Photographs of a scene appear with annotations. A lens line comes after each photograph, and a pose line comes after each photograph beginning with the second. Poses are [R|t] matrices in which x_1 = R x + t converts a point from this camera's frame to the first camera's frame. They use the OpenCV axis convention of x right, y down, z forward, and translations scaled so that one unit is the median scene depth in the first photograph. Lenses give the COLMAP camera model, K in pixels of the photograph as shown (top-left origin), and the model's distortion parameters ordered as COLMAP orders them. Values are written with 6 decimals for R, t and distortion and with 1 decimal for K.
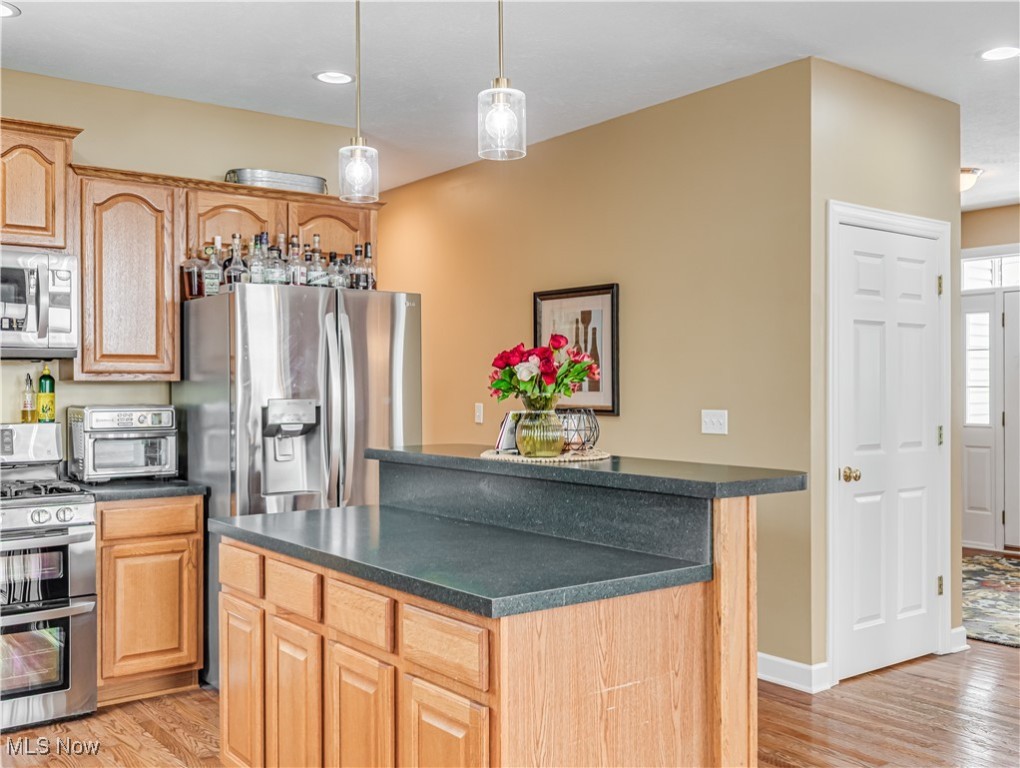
lens RADIAL K [[987.2, 0, 512.6], [0, 987.2, 382.3], [0, 0, 1]] dist [0.006474, 0.000000]
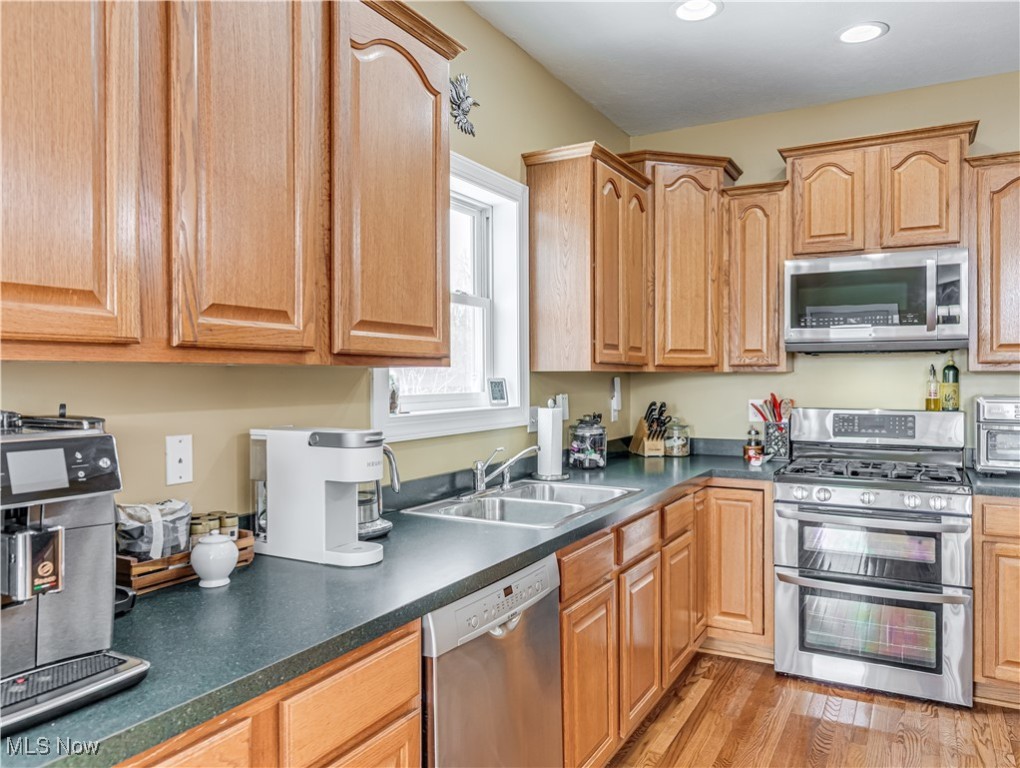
lens RADIAL K [[728.2, 0, 540.7], [0, 728.2, 377.5], [0, 0, 1]] dist [0.011554, -0.007351]
pose [[0.429244, 0.004047, -0.903180, 0.045118], [-0.001118, 0.999992, 0.003950, 0.002437], [0.903188, -0.000686, 0.429245, 0.277326]]
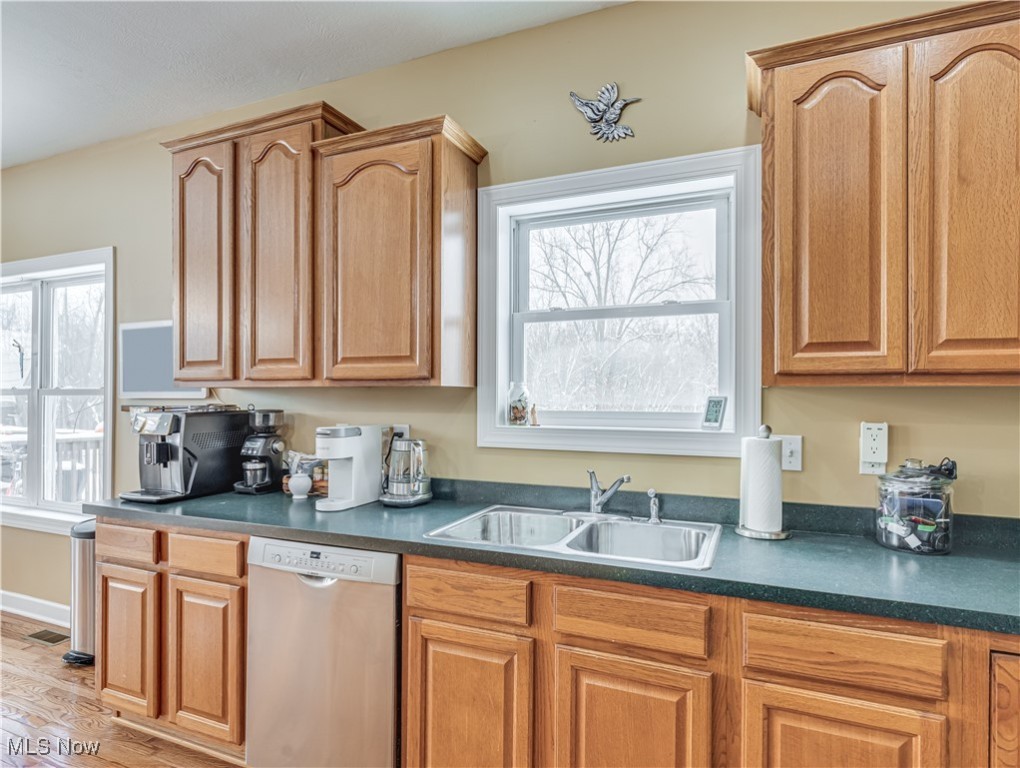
lens RADIAL K [[584.7, 0, 500.8], [0, 584.7, 392.6], [0, 0, 1]] dist [0.001102, 0.001513]
pose [[-0.872295, 0.001398, -0.488979, -0.051096], [0.000781, 0.999999, 0.001466, 0.002395], [0.488980, 0.000897, -0.872294, 0.482752]]
